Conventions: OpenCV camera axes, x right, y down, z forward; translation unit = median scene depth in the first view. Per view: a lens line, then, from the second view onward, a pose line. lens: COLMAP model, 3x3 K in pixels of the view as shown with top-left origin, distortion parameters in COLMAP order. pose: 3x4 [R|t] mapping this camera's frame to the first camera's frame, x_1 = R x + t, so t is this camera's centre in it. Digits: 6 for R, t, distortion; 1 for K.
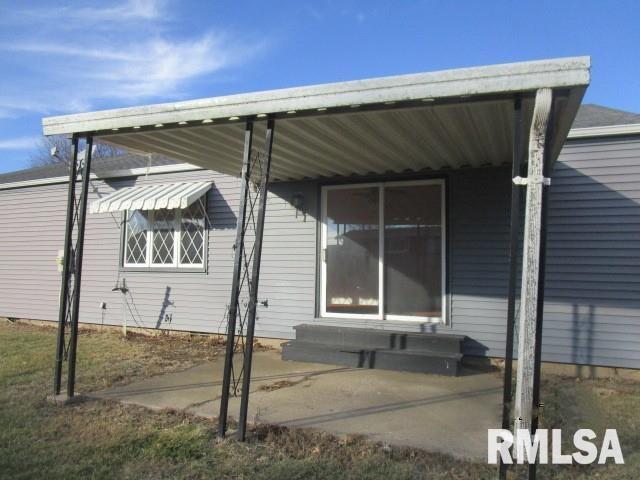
lens RADIAL K [[526.3, 0, 298.5], [0, 526.3, 233.4], [0, 0, 1]] dist [-0.006277, -0.002272]
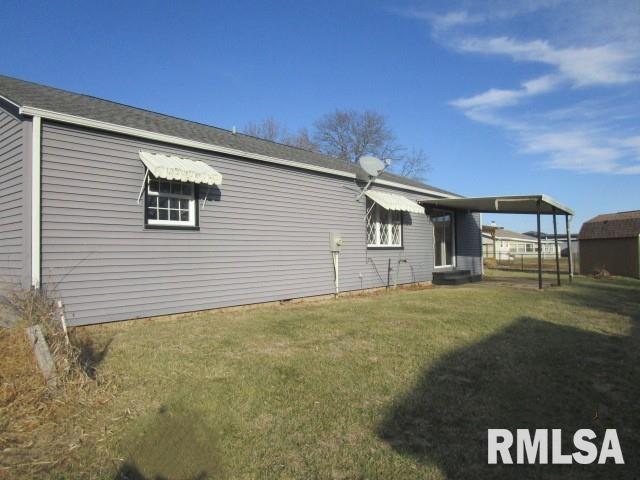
lens RADIAL K [[526.3, 0, 298.5], [0, 526.3, 233.4], [0, 0, 1]] dist [-0.006277, -0.002272]
pose [[0.196685, 0.009315, 0.980423, -1.936759], [-0.064398, 0.997918, 0.003438, 0.038278], [-0.978350, -0.063814, 0.196875, 1.000556]]
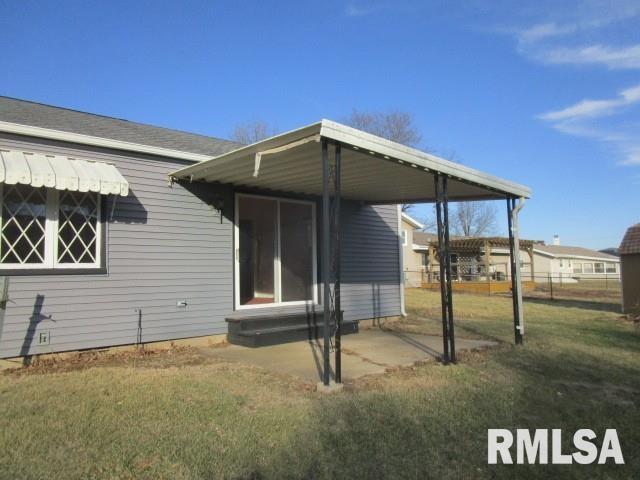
lens RADIAL K [[495.8, 0, 320.0], [0, 495.8, 240.0], [0, 0, 1]] dist [-0.008347, 0.002501]
pose [[0.356628, 0.036812, 0.933521, -0.781422], [-0.049685, 0.998557, -0.020396, 0.020650], [-0.932924, -0.039108, 0.357942, 0.412365]]
